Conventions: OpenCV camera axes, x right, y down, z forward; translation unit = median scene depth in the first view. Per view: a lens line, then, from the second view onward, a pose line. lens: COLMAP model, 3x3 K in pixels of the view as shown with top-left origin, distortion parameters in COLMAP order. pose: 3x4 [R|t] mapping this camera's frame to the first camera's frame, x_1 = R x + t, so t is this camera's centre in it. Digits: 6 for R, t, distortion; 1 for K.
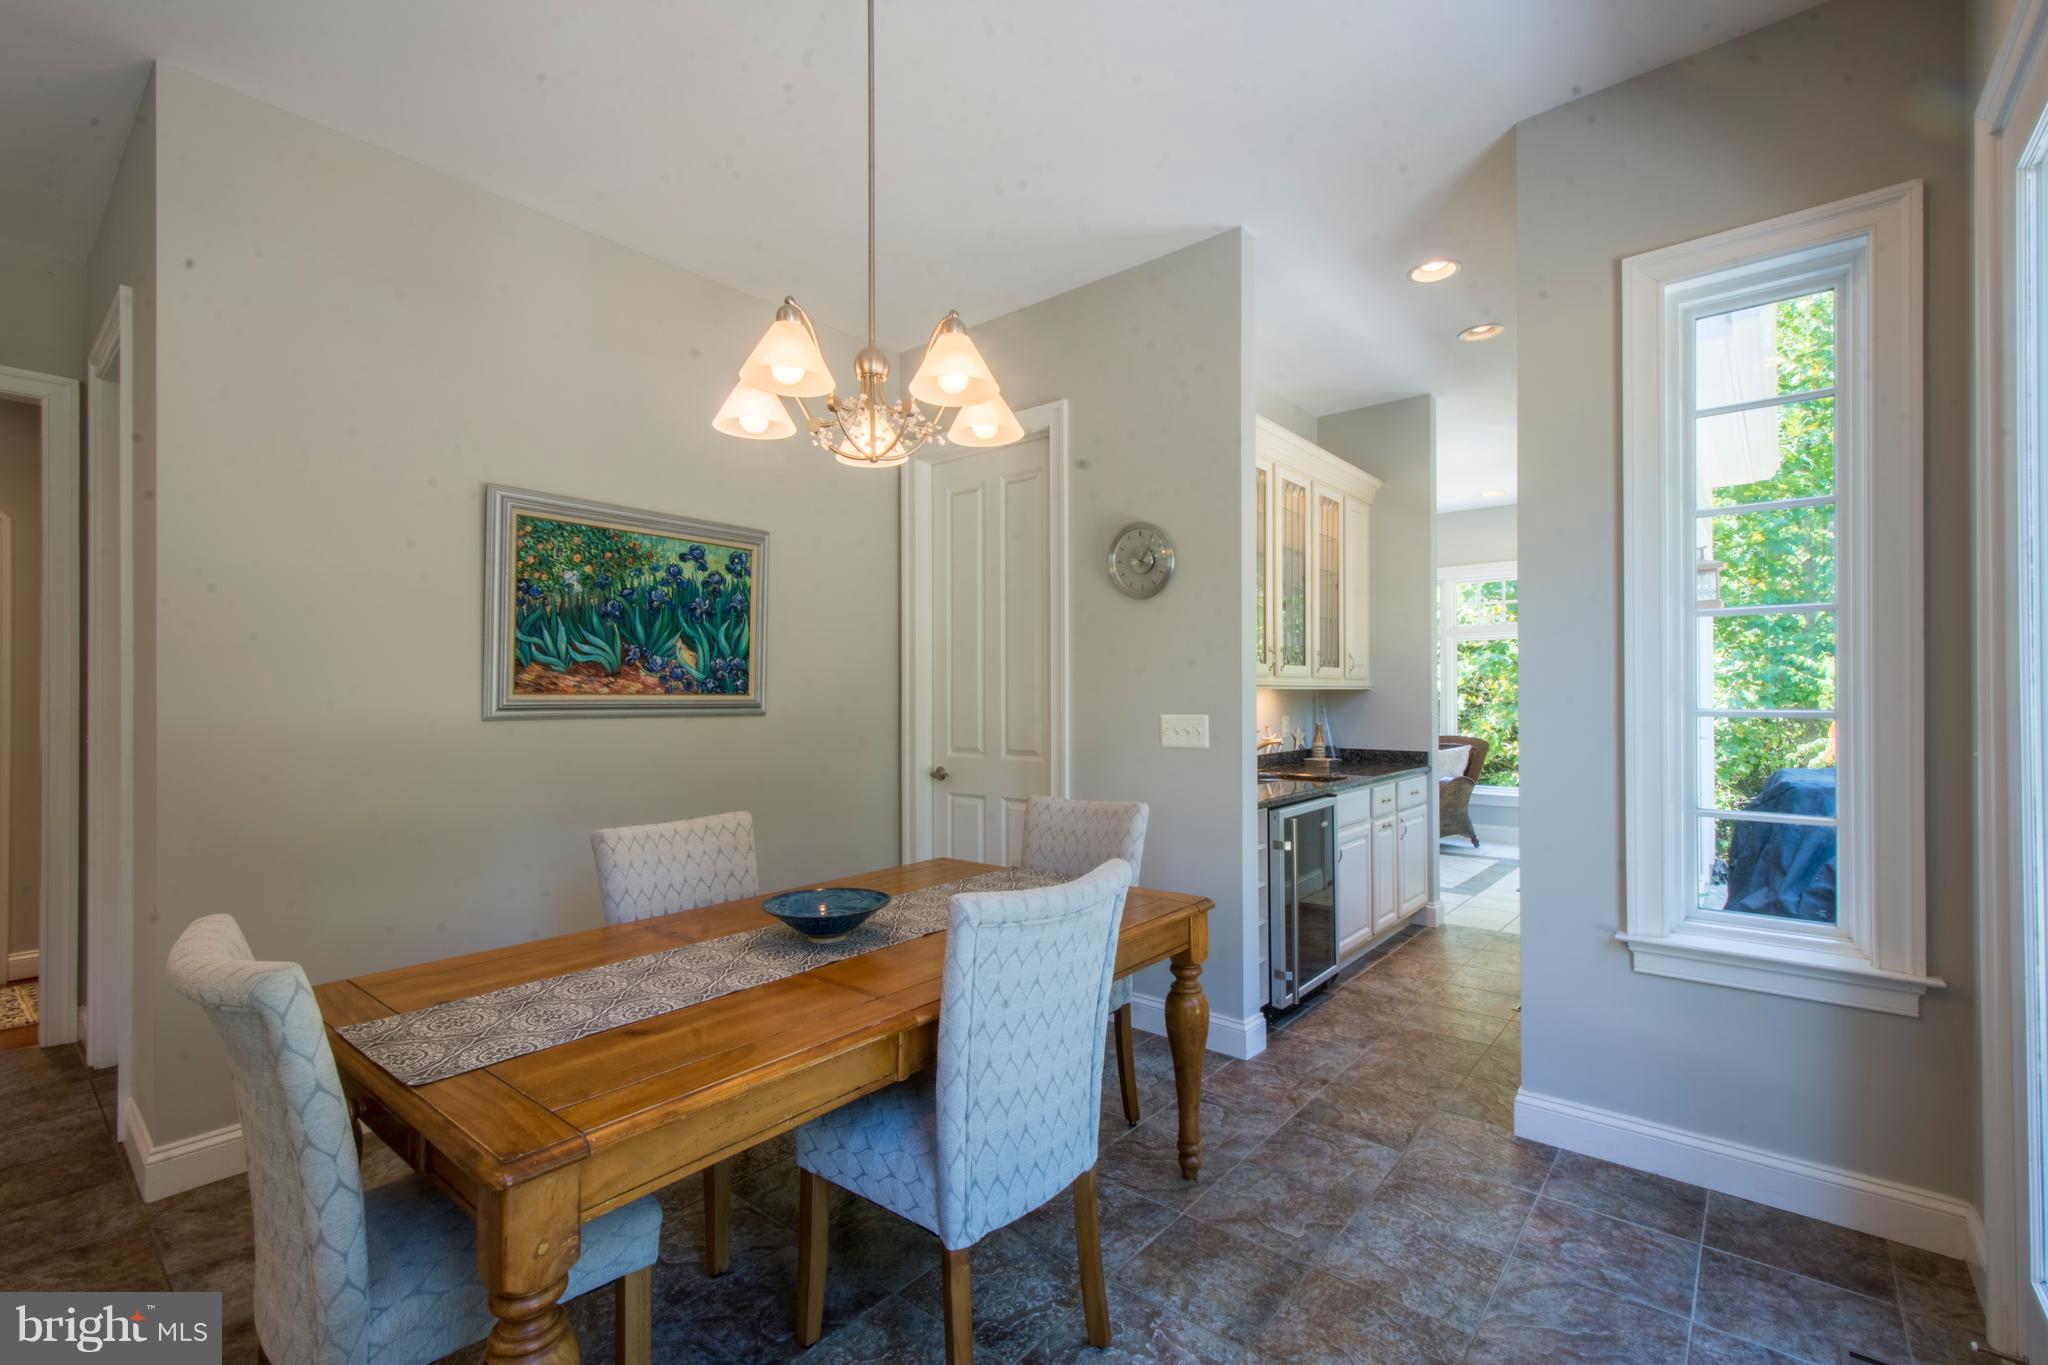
lens RADIAL K [[892.3, 0, 1017.3], [0, 892.3, 690.4], [0, 0, 1]] dist [0.012283, -0.000771]
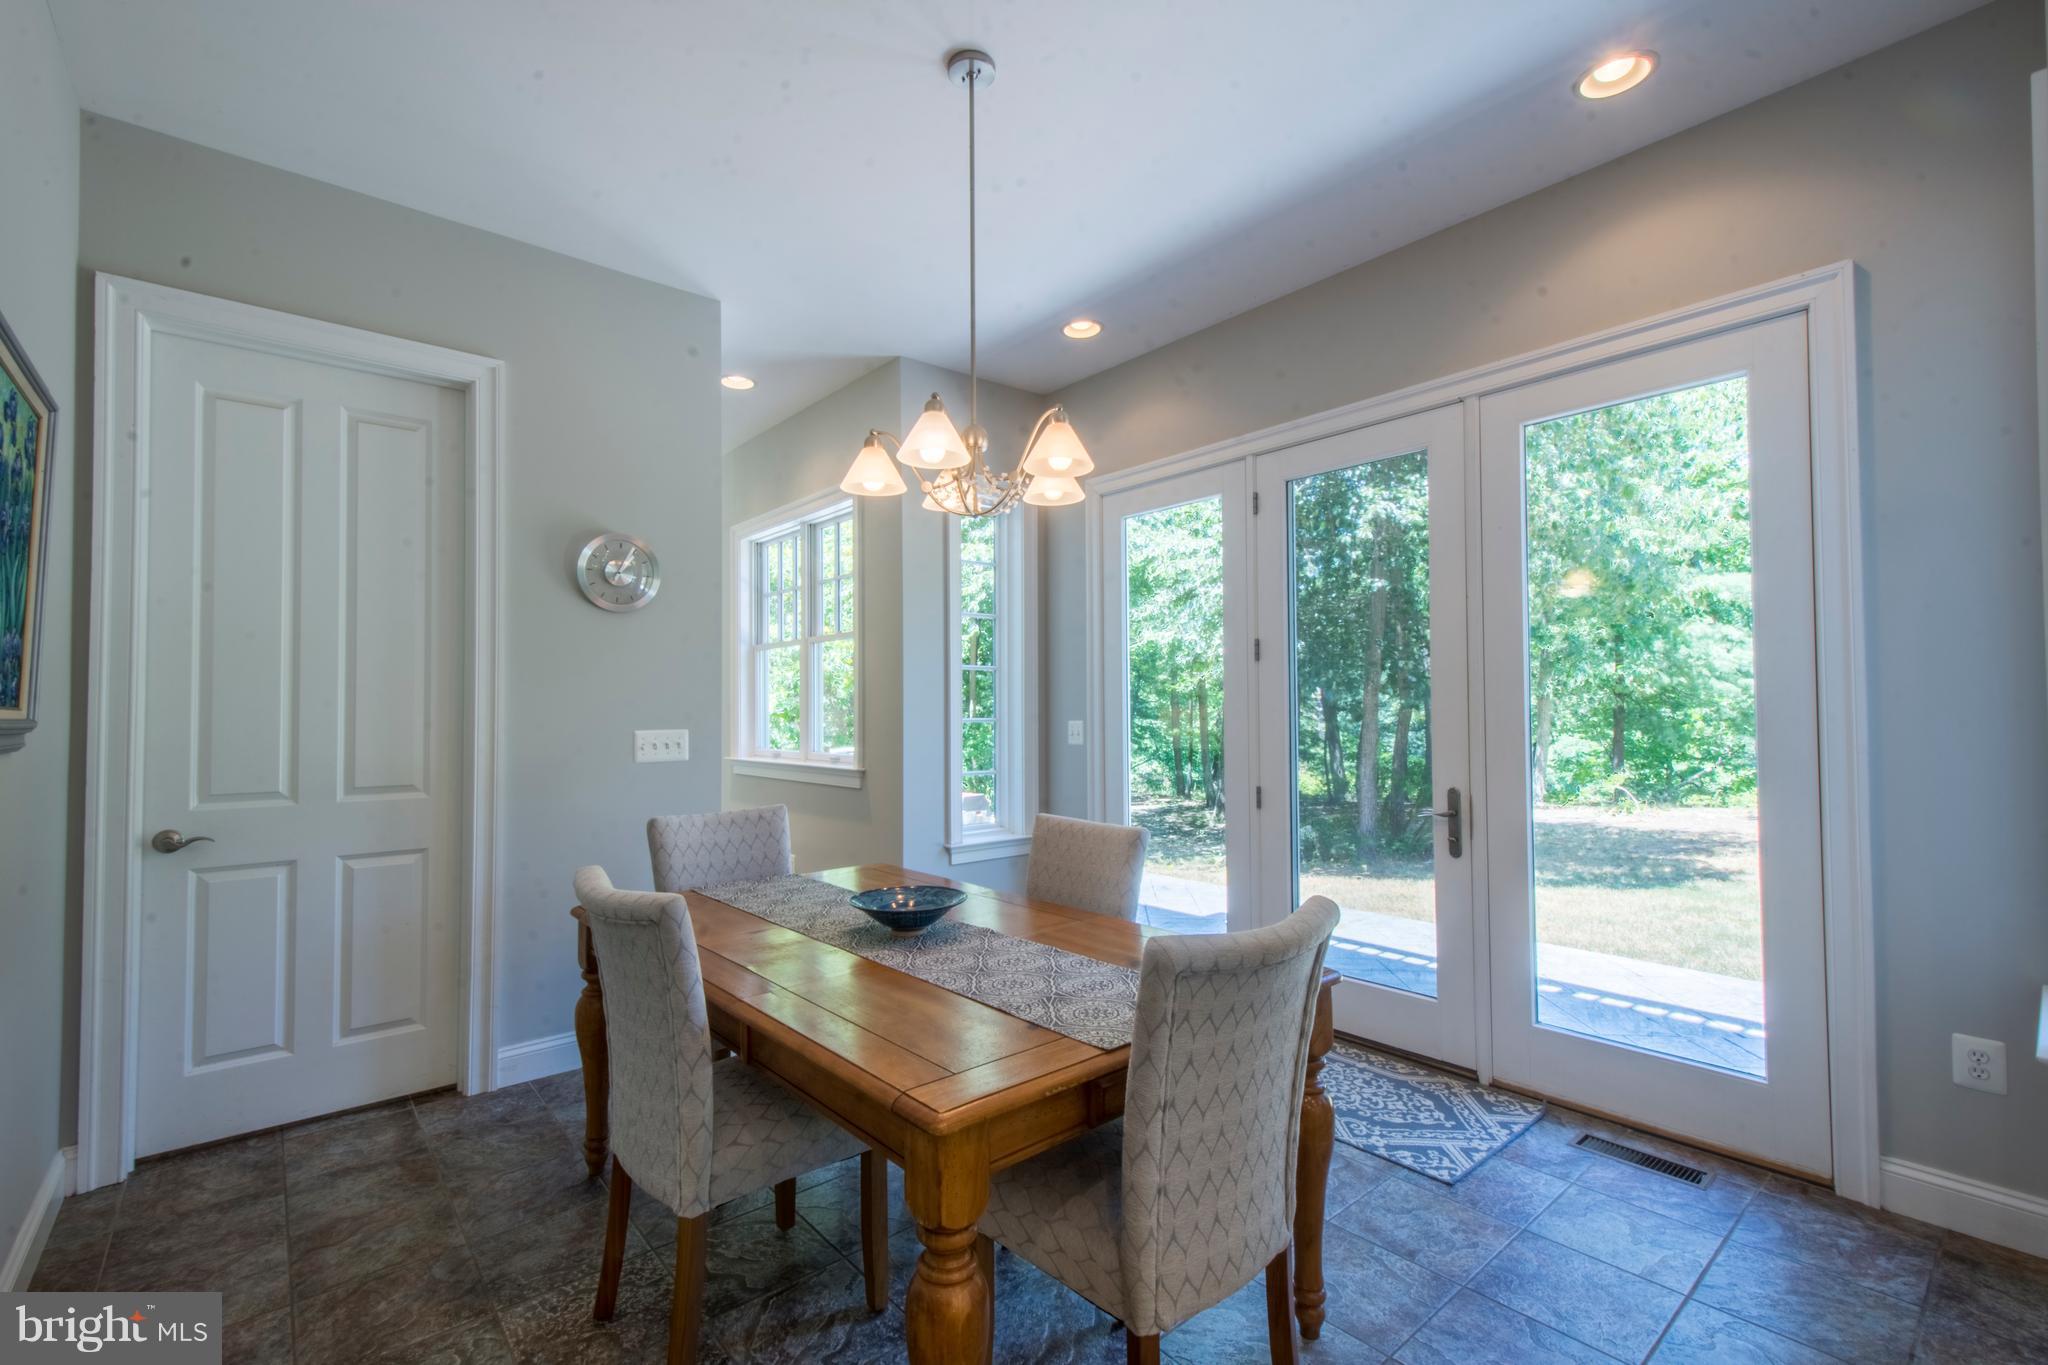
lens RADIAL K [[892.3, 0, 1017.3], [0, 892.3, 690.4], [0, 0, 1]] dist [0.012283, -0.000771]
pose [[0.168353, 0.026620, 0.985367, -0.769323], [-0.000328, 0.999637, -0.026950, 0.008959], [-0.985727, 0.004214, 0.168301, 0.417596]]
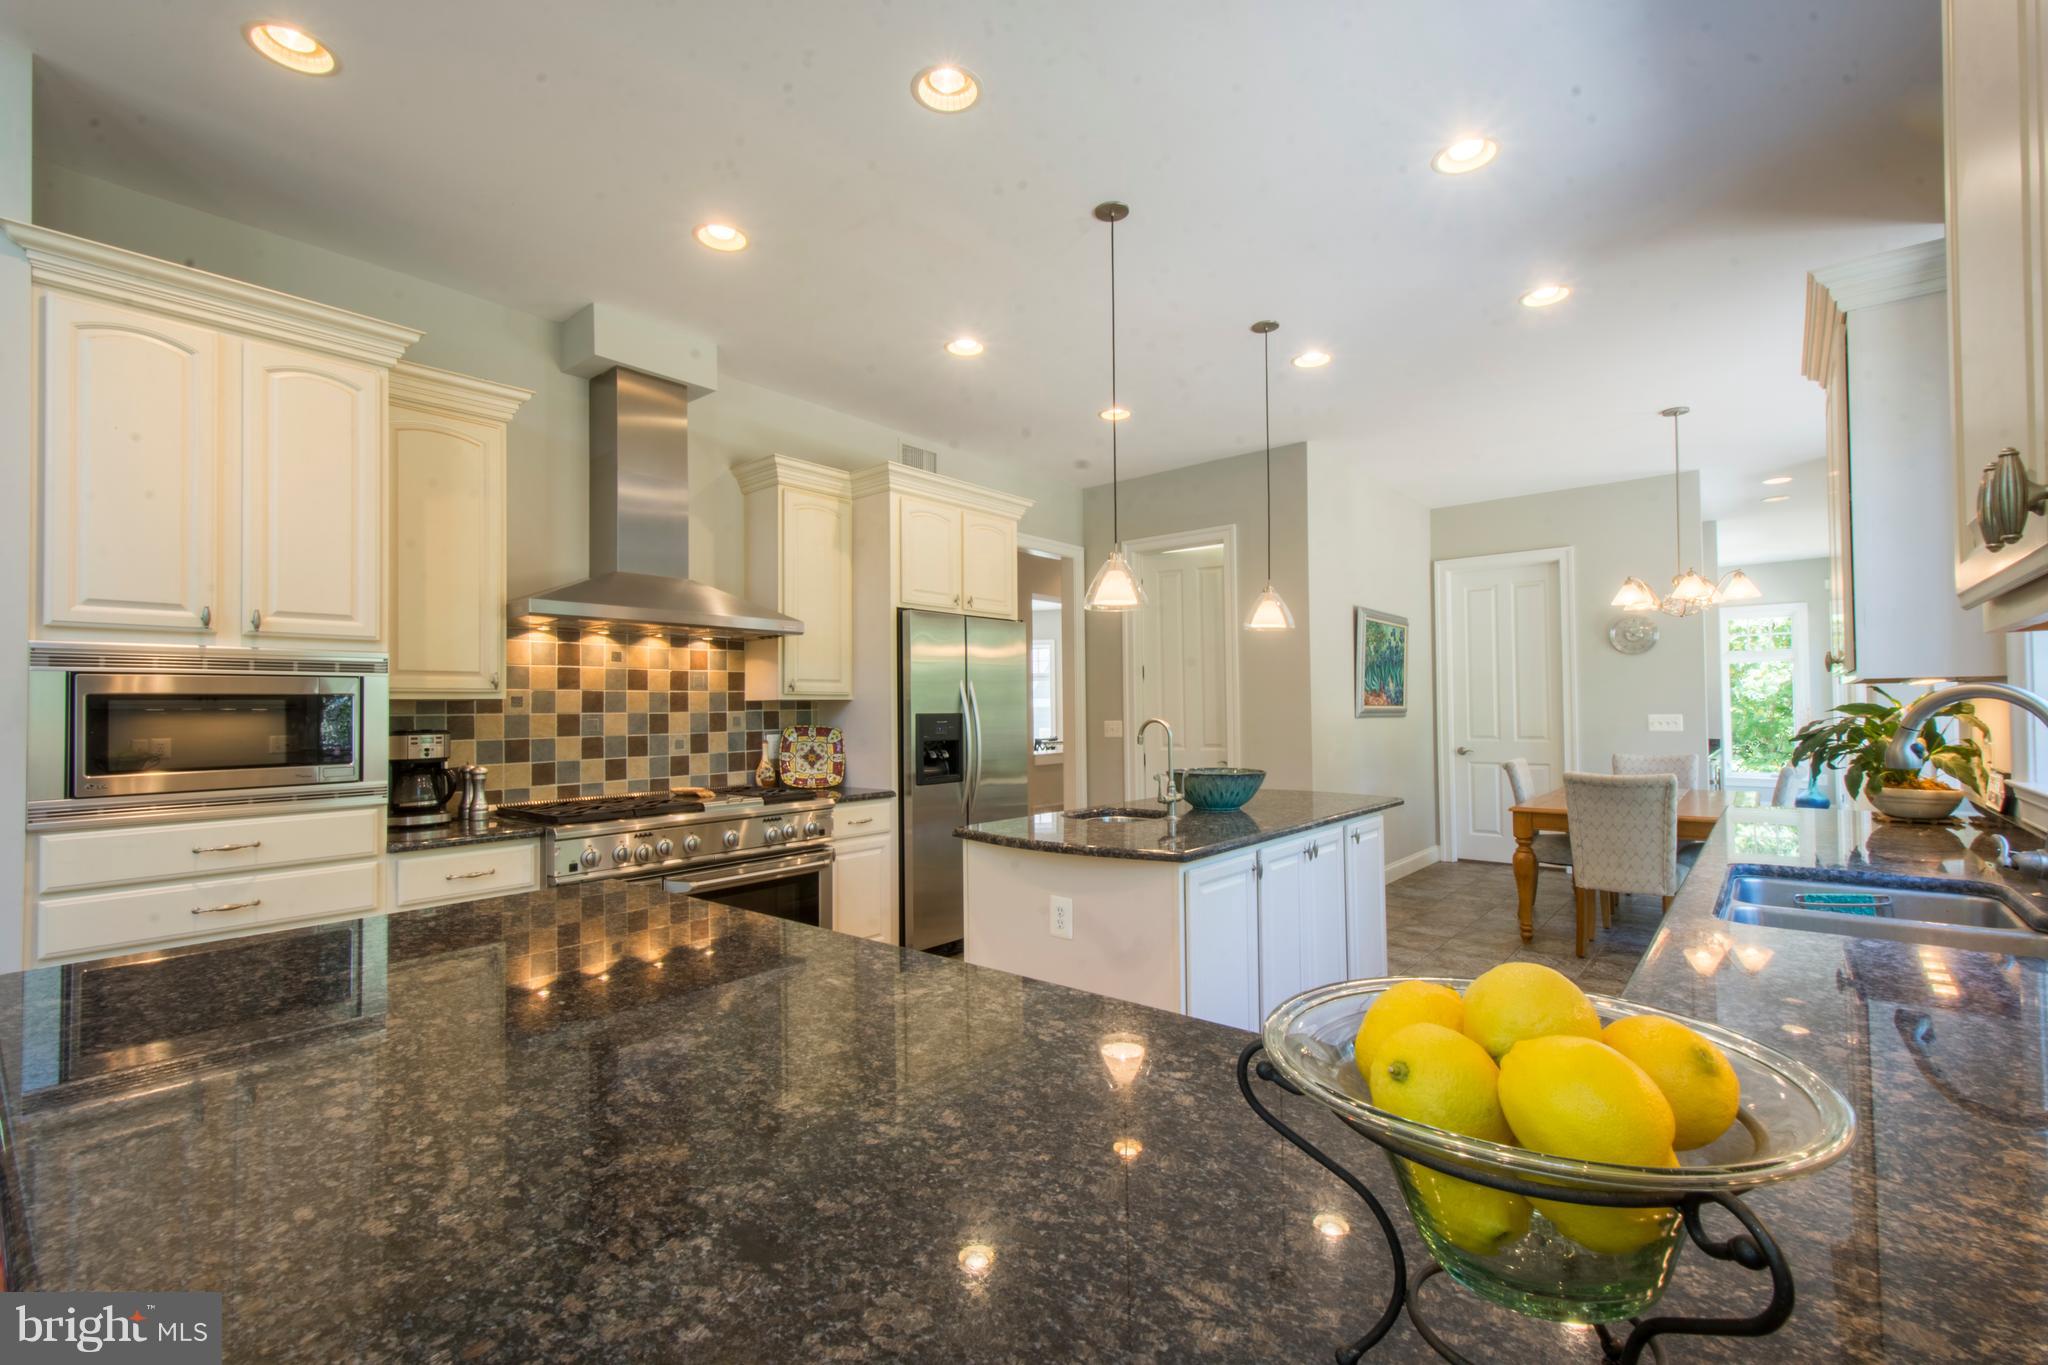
lens RADIAL K [[892.3, 0, 1017.3], [0, 892.3, 690.4], [0, 0, 1]] dist [0.012283, -0.000771]
pose [[0.999971, -0.007237, -0.002442, -1.215946], [0.007194, 0.999823, -0.017384, -0.000897], [0.002568, 0.017366, 0.999846, -0.958047]]
